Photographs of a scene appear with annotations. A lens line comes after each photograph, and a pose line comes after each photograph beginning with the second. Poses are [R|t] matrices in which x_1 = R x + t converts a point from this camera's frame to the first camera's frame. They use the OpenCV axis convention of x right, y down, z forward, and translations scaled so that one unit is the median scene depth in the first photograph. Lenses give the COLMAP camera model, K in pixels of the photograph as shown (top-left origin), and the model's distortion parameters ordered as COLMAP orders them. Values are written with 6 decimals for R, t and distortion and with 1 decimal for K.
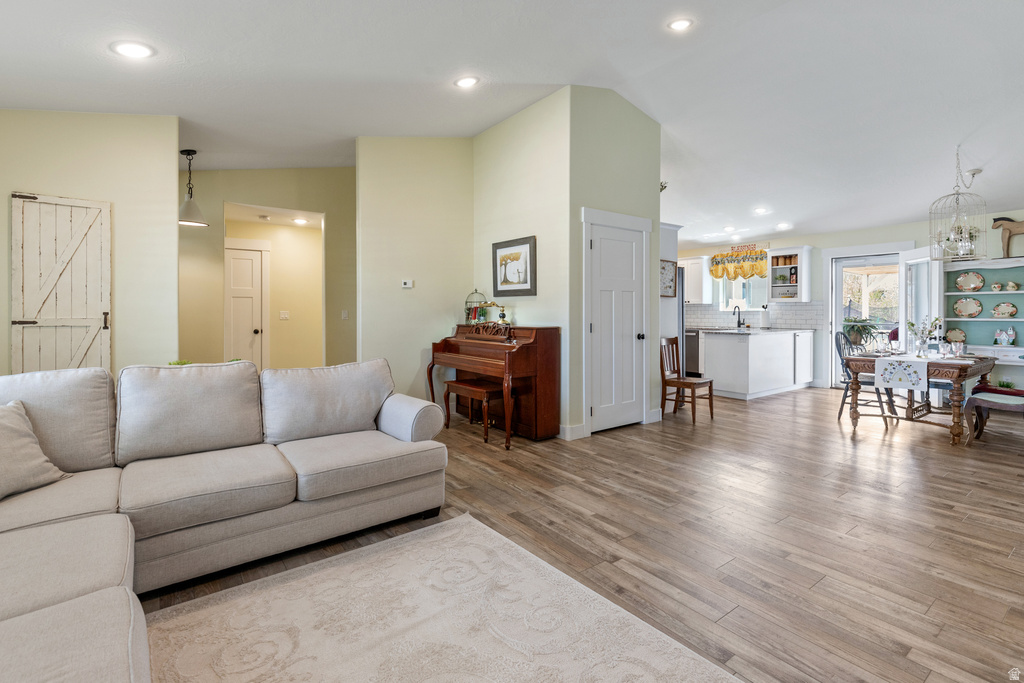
lens RADIAL K [[465.2, 0, 522.5], [0, 465.2, 313.9], [0, 0, 1]] dist [0.007648, -0.001629]
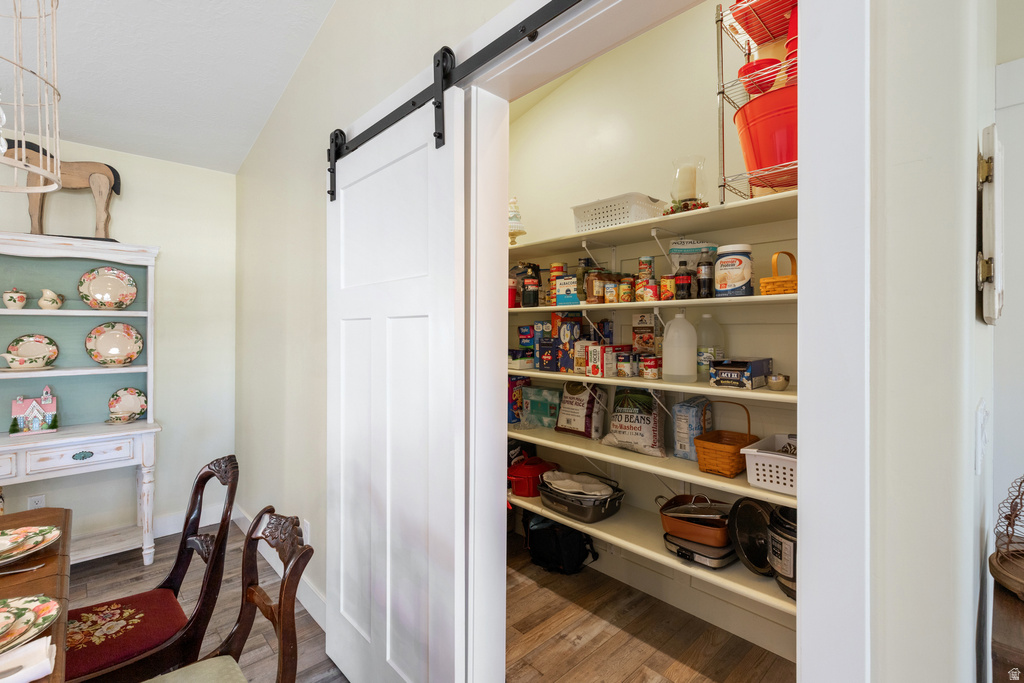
lens RADIAL K [[465.2, 0, 511.2], [0, 465.2, 335.5], [0, 0, 1]] dist [0.007648, -0.001629]
pose [[-0.109277, -0.012605, 0.993931, 0.542121], [0.003568, 0.999908, 0.013073, -0.028223], [-0.994005, 0.004975, -0.109222, 0.601554]]
